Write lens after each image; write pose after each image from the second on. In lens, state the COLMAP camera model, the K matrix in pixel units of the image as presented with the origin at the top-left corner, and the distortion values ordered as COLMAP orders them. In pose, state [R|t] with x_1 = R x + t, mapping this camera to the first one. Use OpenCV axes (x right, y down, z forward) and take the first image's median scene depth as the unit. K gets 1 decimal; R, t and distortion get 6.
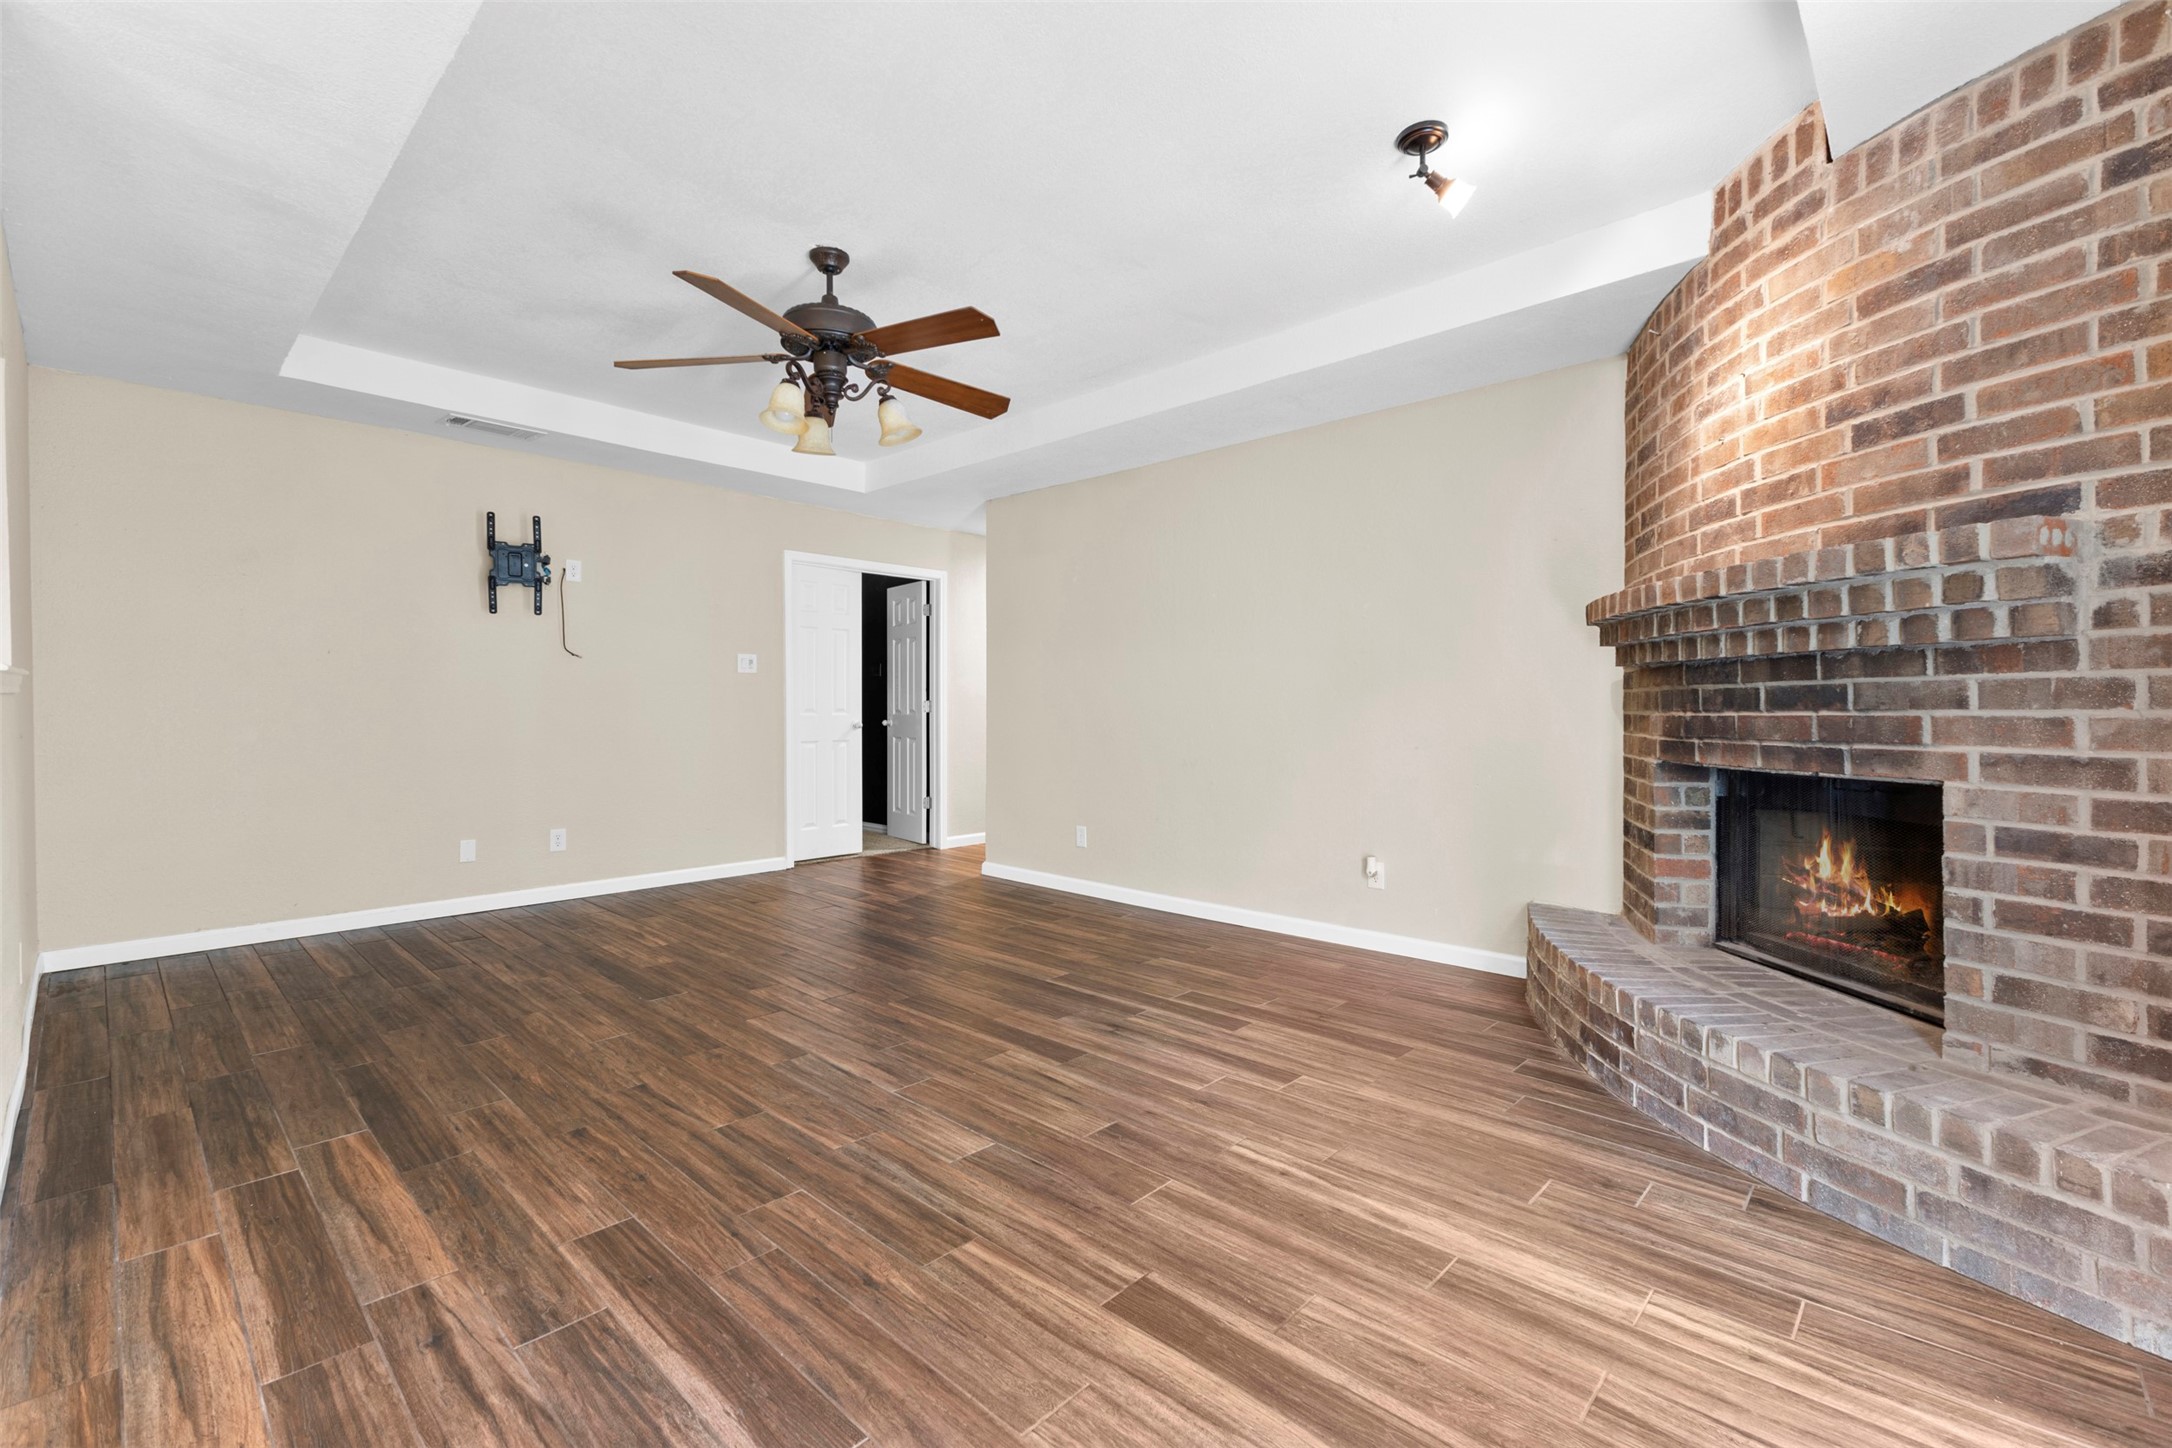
lens RADIAL K [[916.9, 0, 1088.9], [0, 916.9, 712.6], [0, 0, 1]] dist [0.001609, -0.000135]
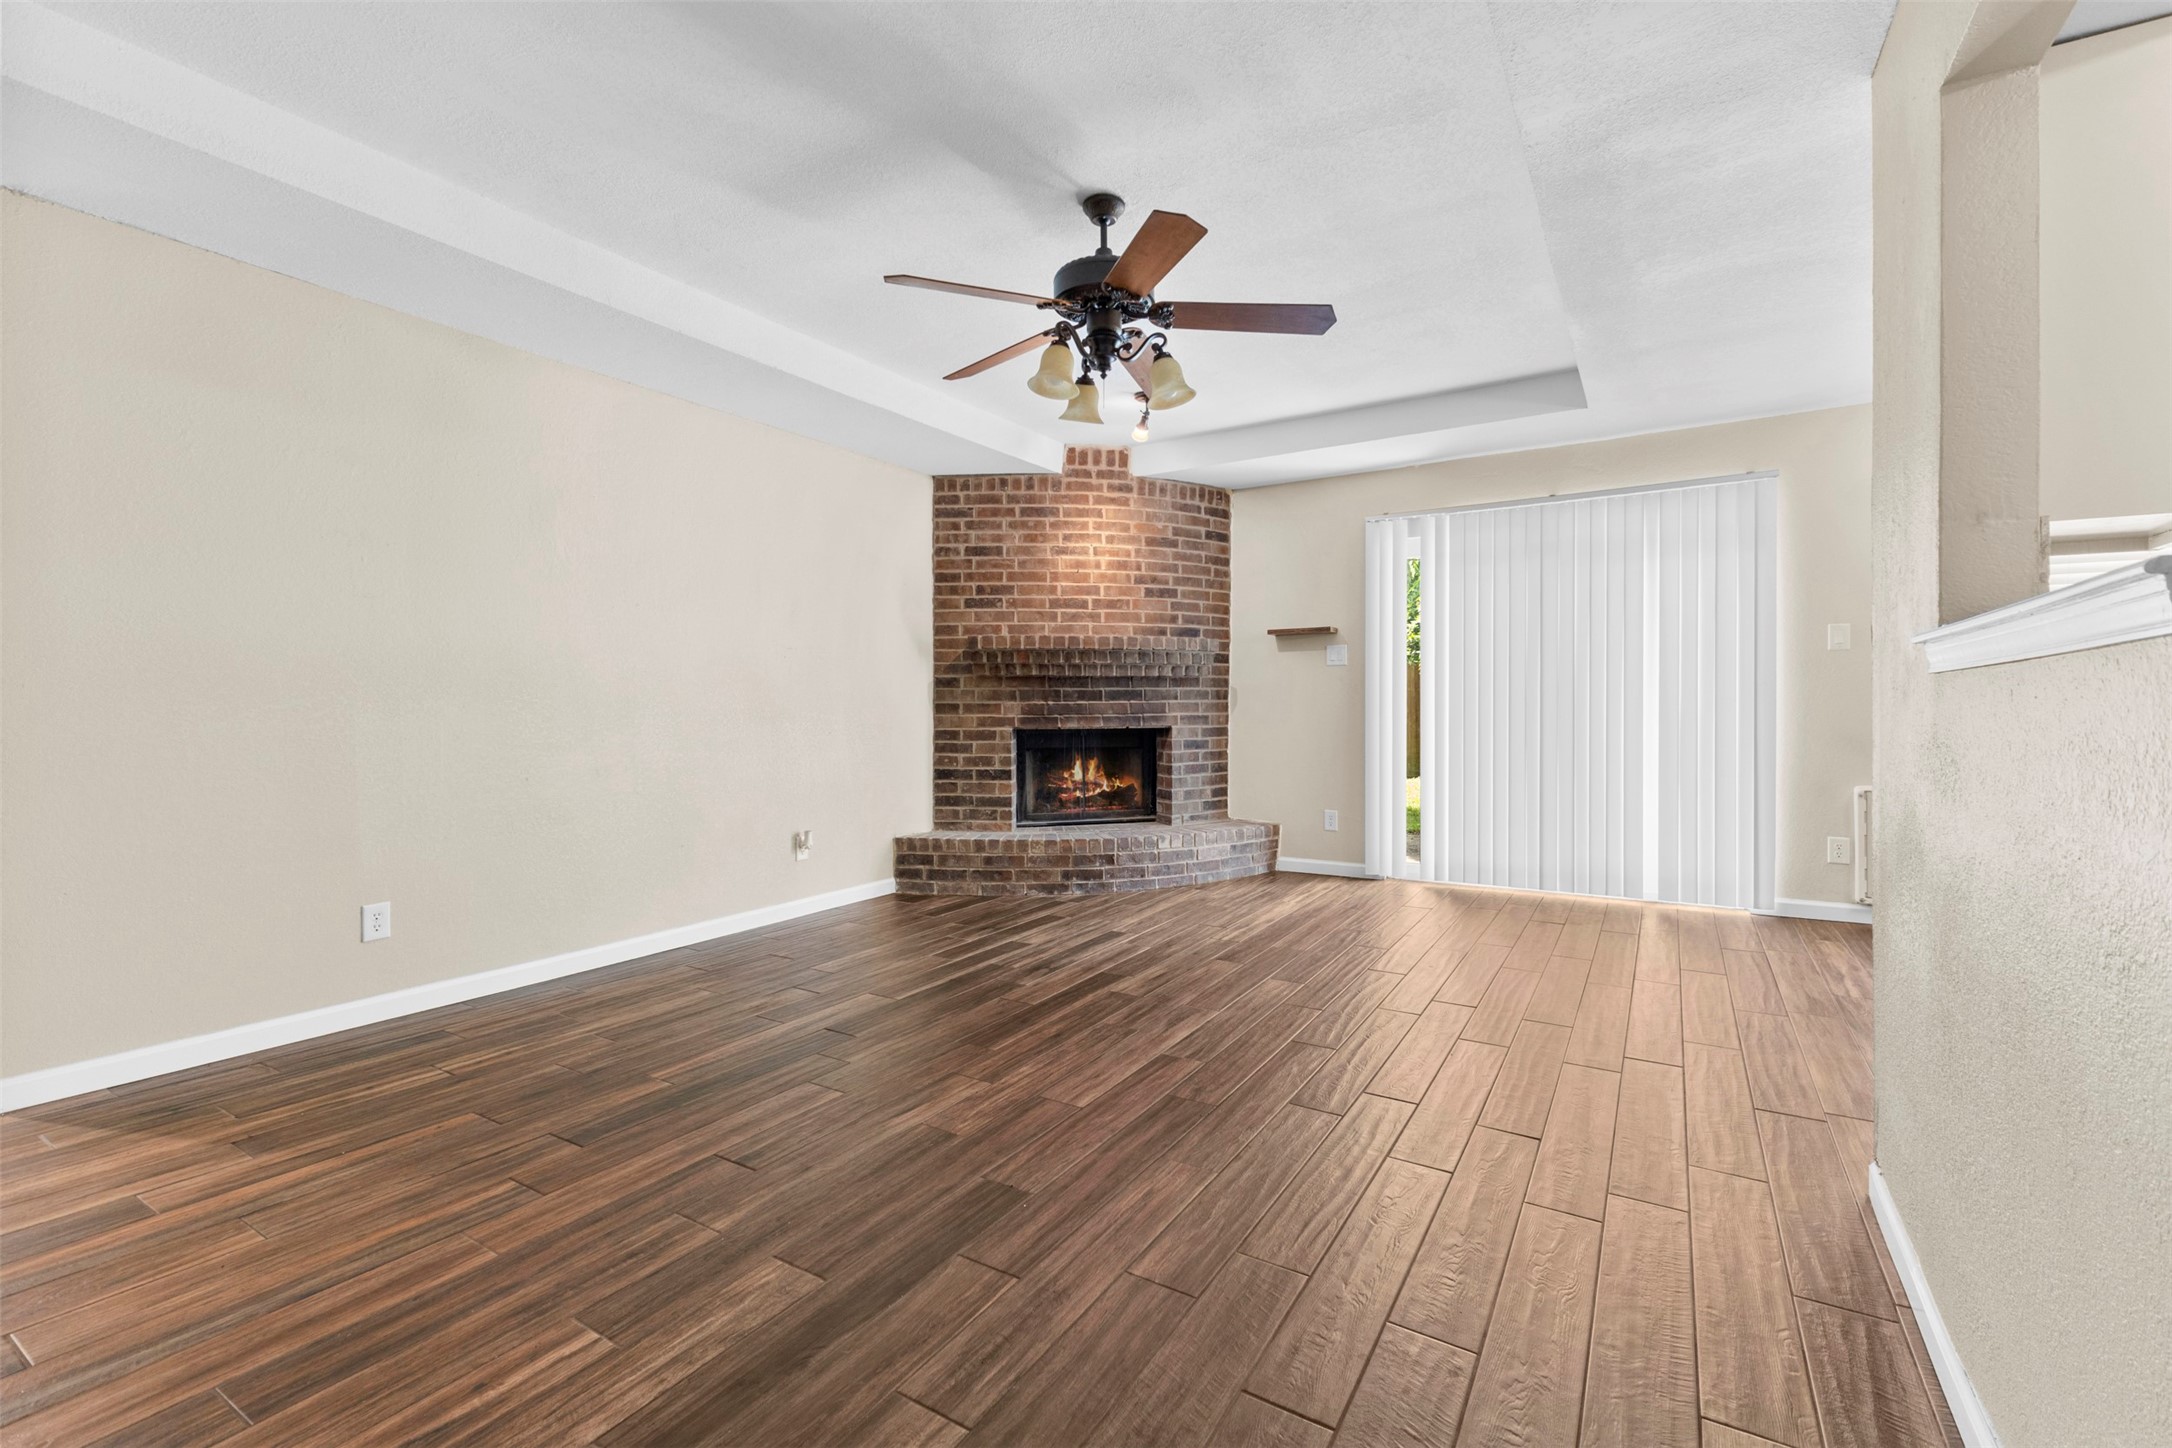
lens RADIAL K [[916.7, 0, 1089.6], [0, 916.7, 695.8], [0, 0, 1]] dist [0.000848, -0.000423]
pose [[-0.187282, 0.008077, 0.982273, -1.531967], [0.007367, 0.999950, -0.006818, 0.000984], [-0.982279, 0.005960, -0.187332, 1.546615]]
